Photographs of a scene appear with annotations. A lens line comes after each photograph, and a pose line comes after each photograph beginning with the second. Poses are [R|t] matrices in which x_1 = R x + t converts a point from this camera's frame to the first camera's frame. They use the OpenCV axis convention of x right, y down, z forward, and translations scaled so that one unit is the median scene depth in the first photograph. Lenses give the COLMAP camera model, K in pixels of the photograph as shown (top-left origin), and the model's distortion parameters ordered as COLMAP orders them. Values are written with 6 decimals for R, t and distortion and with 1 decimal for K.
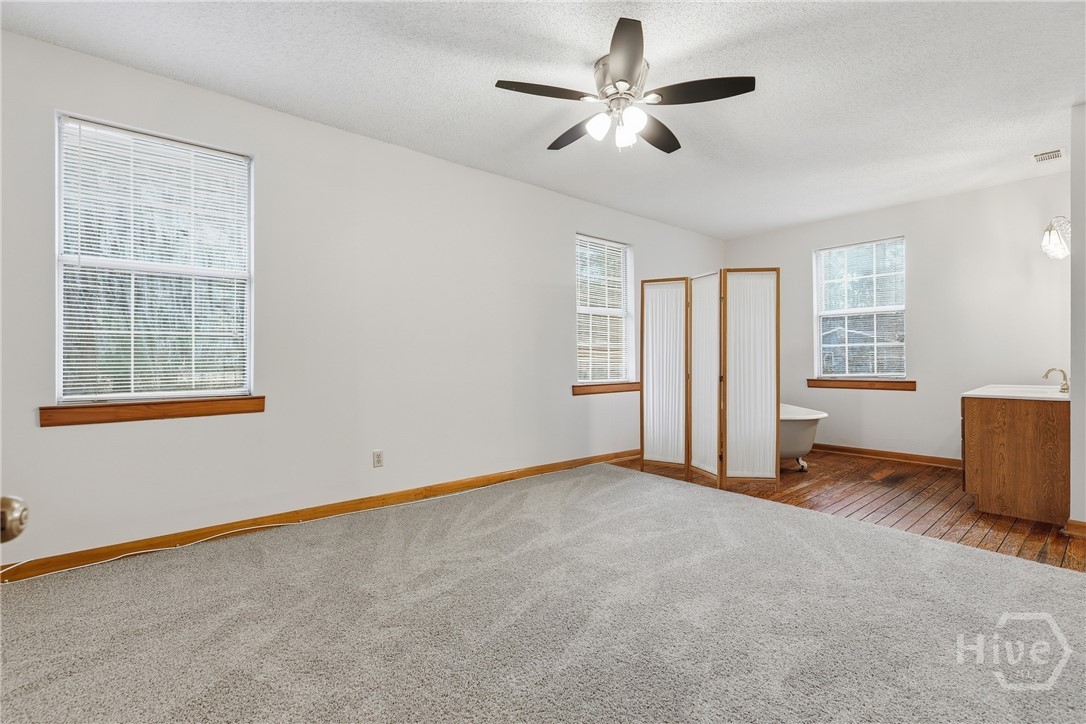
lens RADIAL K [[500.2, 0, 547.0], [0, 500.2, 359.8], [0, 0, 1]] dist [0.009953, 0.000228]
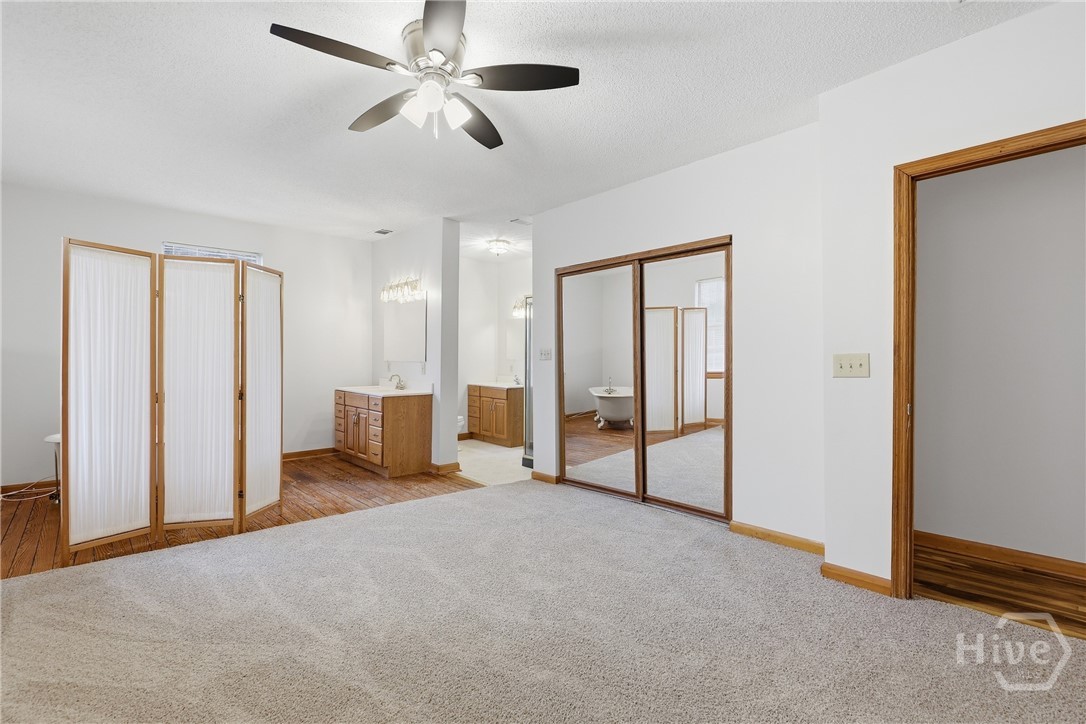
lens RADIAL K [[500.2, 0, 542.2], [0, 500.2, 362.6], [0, 0, 1]] dist [0.009953, 0.000228]
pose [[-0.013850, 0.002382, 0.999901, -0.553442], [0.004724, 0.999986, -0.002316, -0.012450], [-0.999893, 0.004691, -0.013861, 0.631091]]
